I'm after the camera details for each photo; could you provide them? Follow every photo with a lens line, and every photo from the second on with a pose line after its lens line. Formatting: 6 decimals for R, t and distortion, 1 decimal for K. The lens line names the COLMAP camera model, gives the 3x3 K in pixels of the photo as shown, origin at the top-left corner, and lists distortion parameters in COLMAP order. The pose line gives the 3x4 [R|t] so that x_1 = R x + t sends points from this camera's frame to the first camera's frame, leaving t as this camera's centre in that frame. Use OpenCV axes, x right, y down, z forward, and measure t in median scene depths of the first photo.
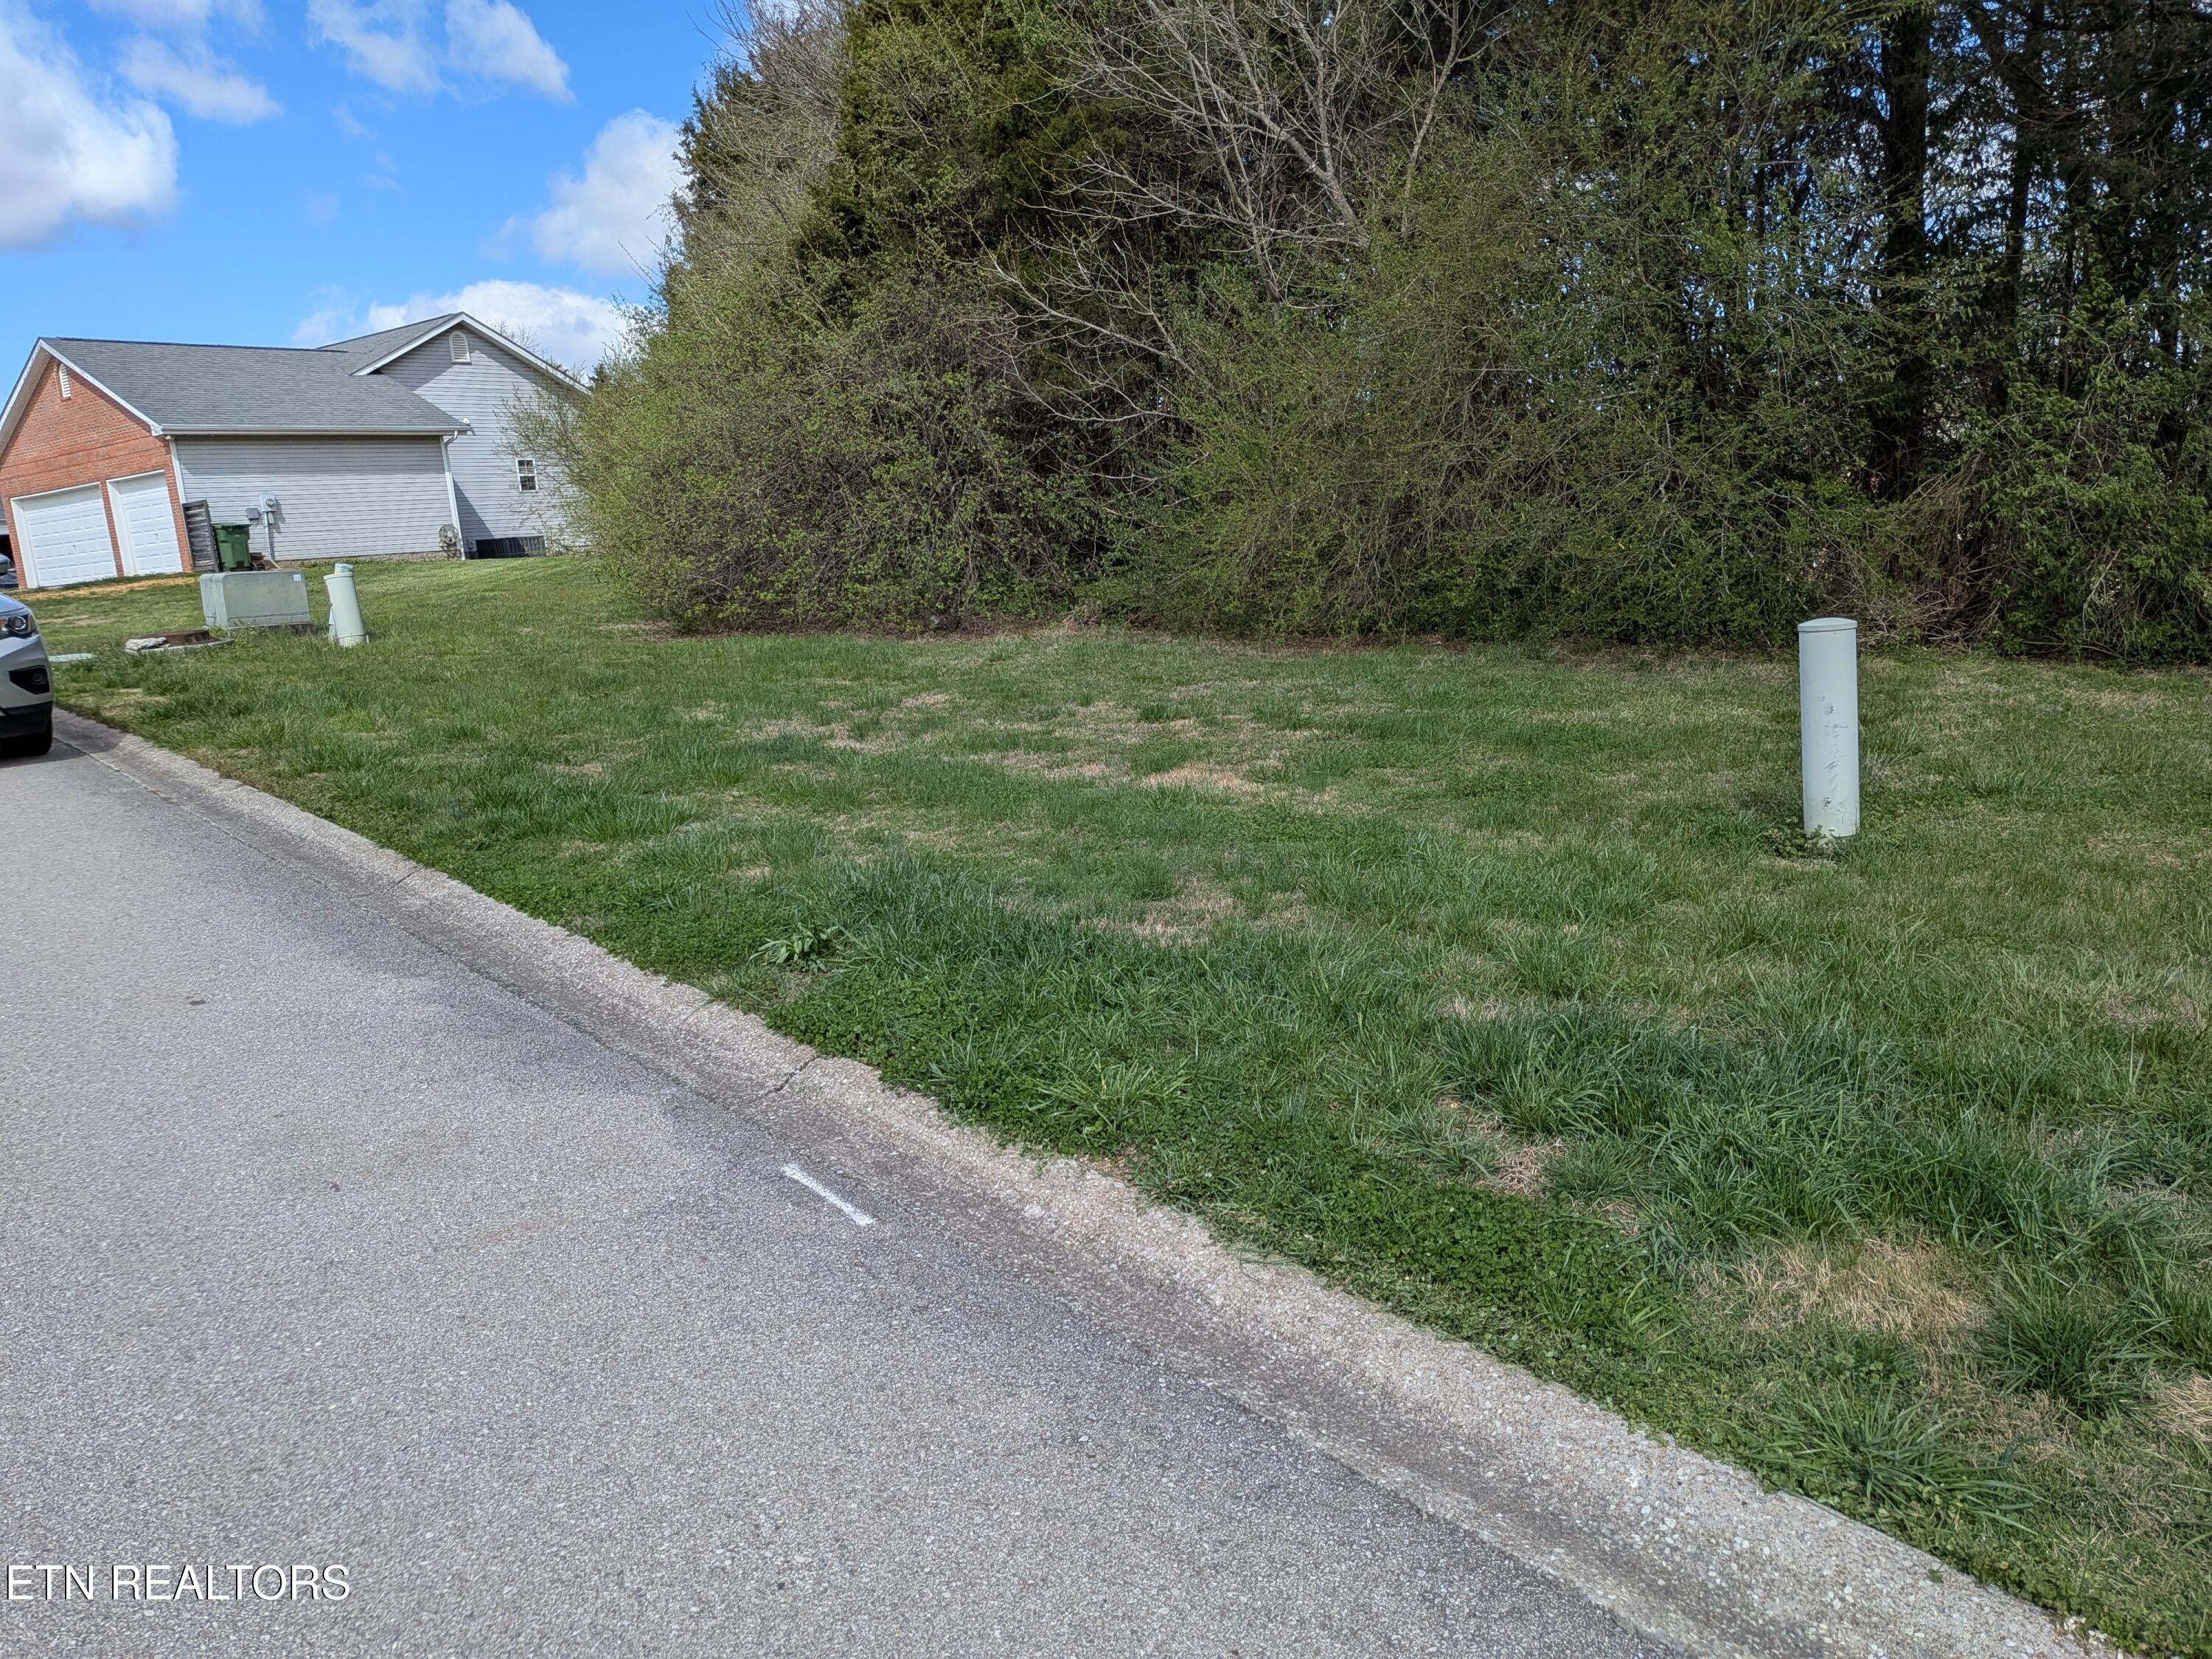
lens RADIAL K [[1579.1, 0, 1101.6], [0, 1579.1, 833.6], [0, 0, 1]] dist [0.052639, -0.029286]
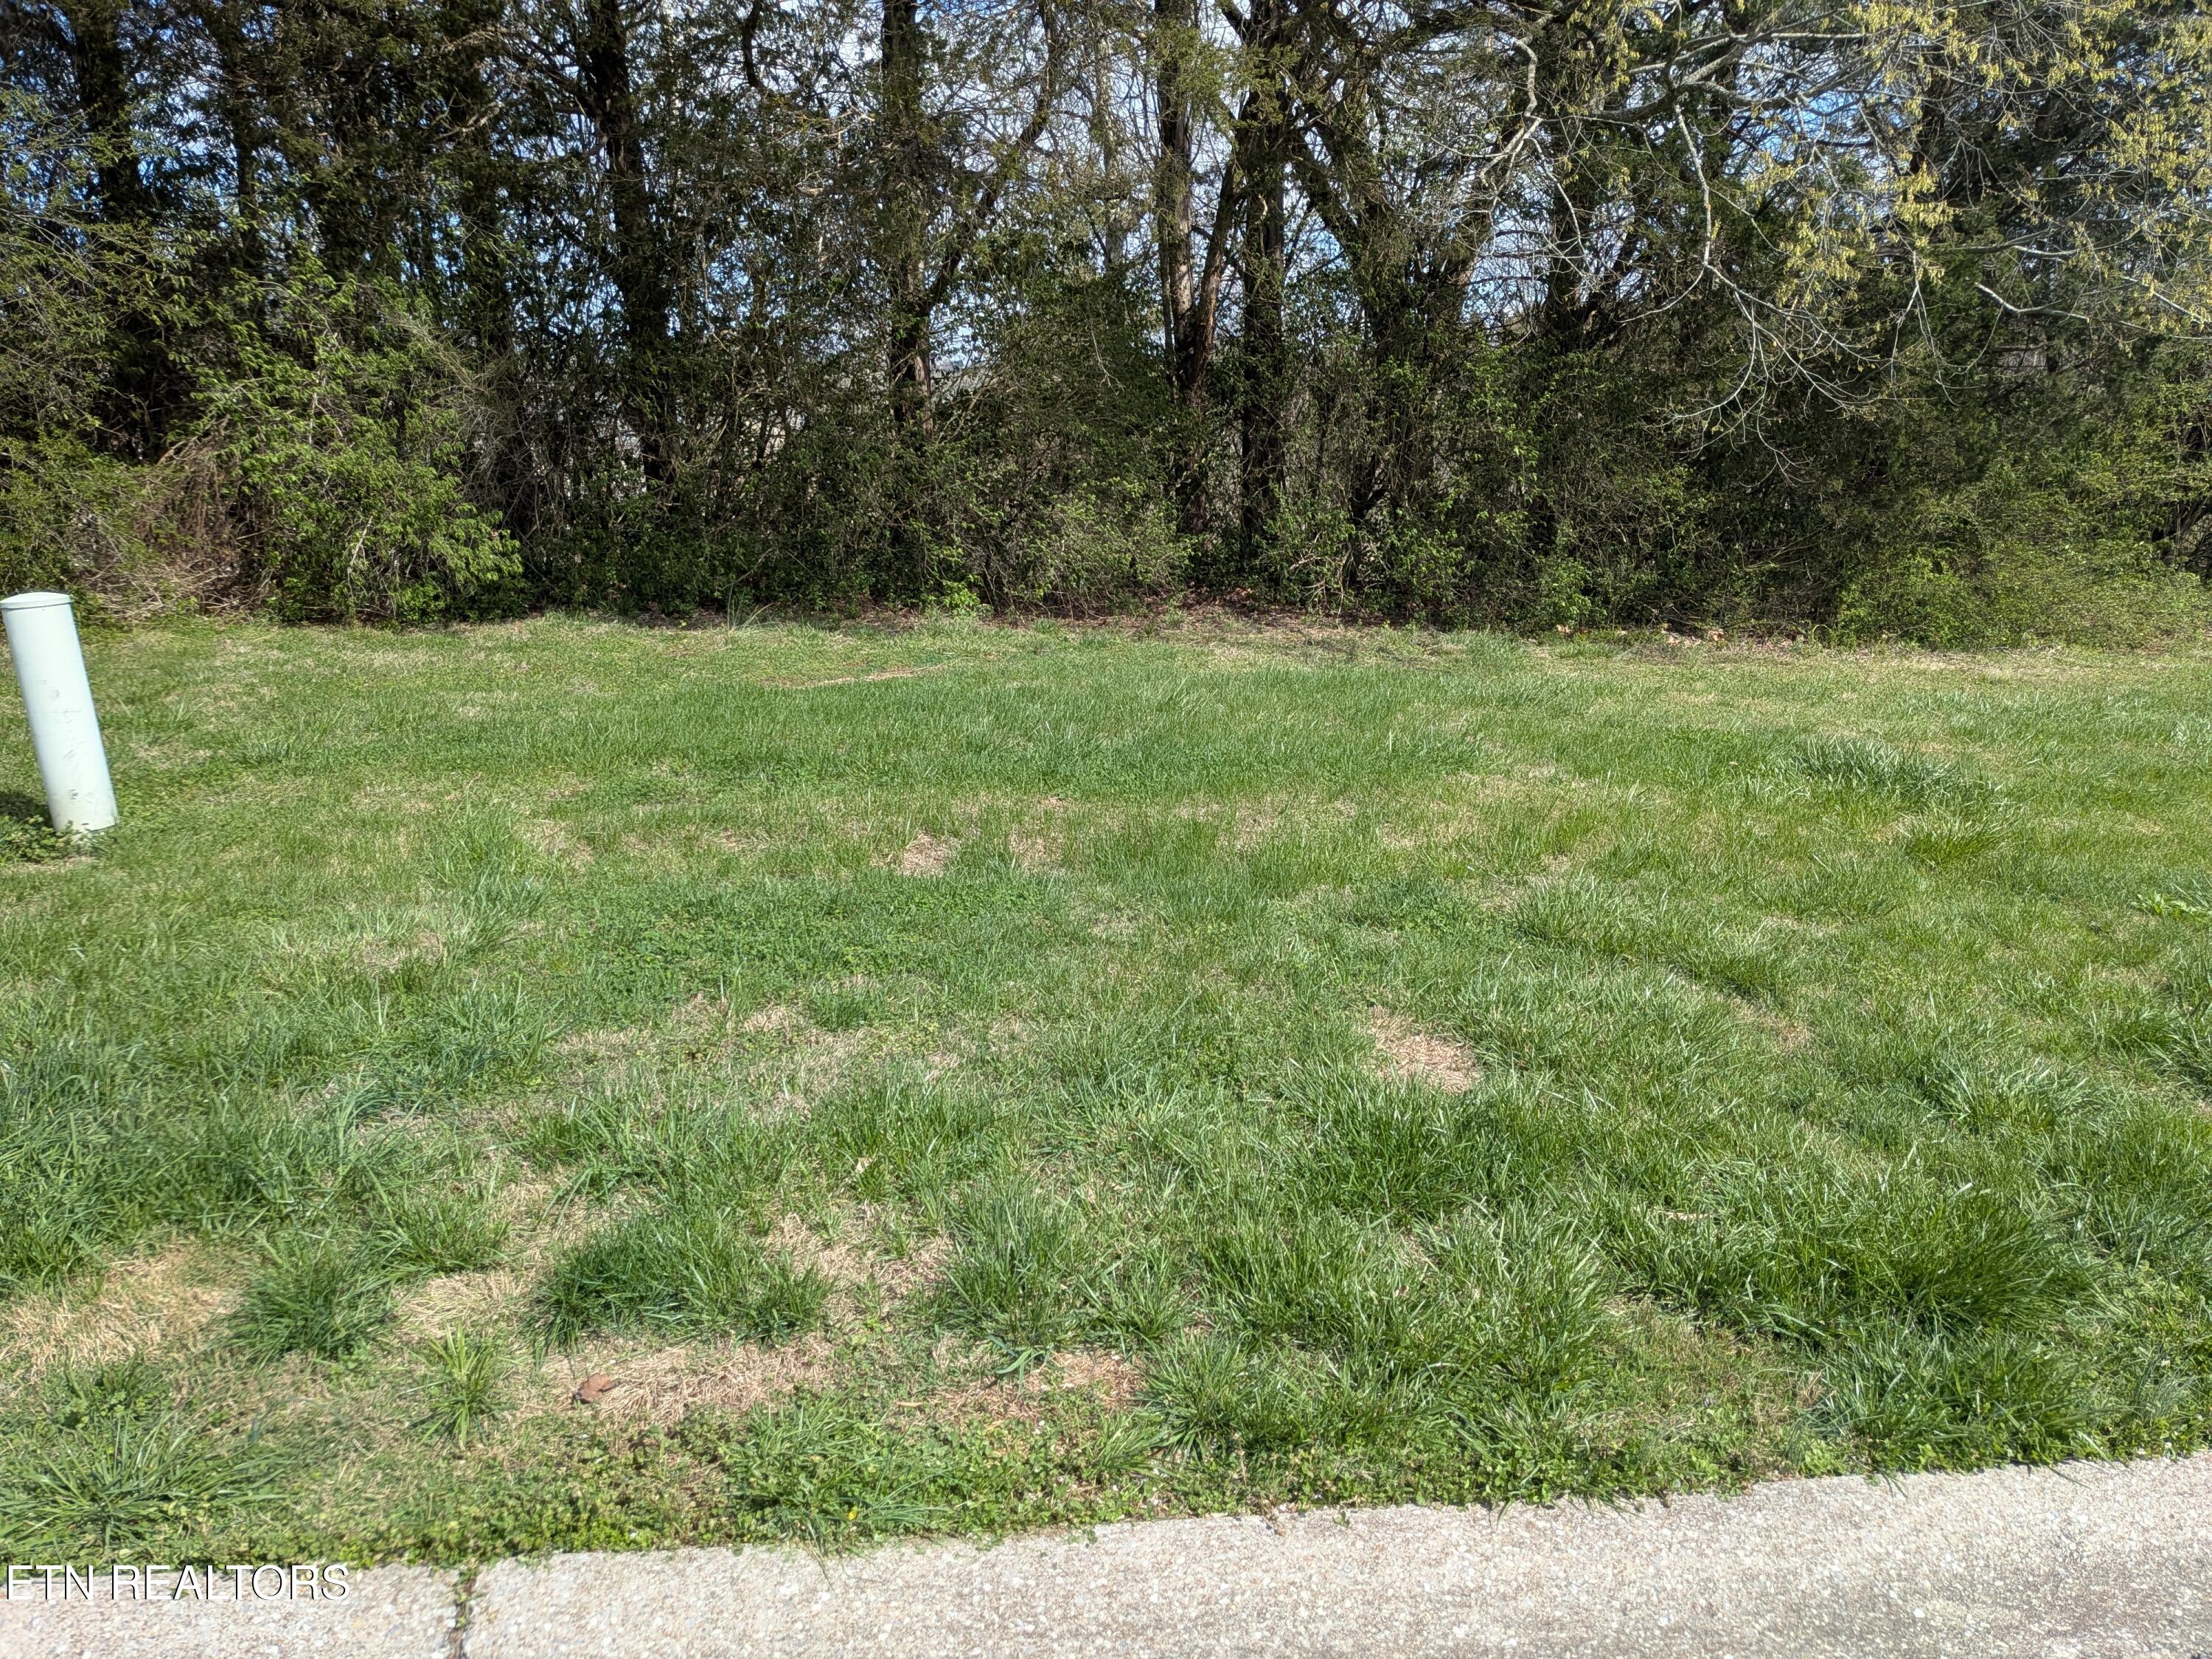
lens RADIAL K [[1579.1, 0, 1101.6], [0, 1579.1, 833.6], [0, 0, 1]] dist [0.052639, -0.029286]
pose [[0.629873, -0.159173, 0.760213, 0.123734], [0.140275, 0.985993, 0.090222, 0.002053], [-0.763926, 0.049811, 0.643379, -0.040961]]
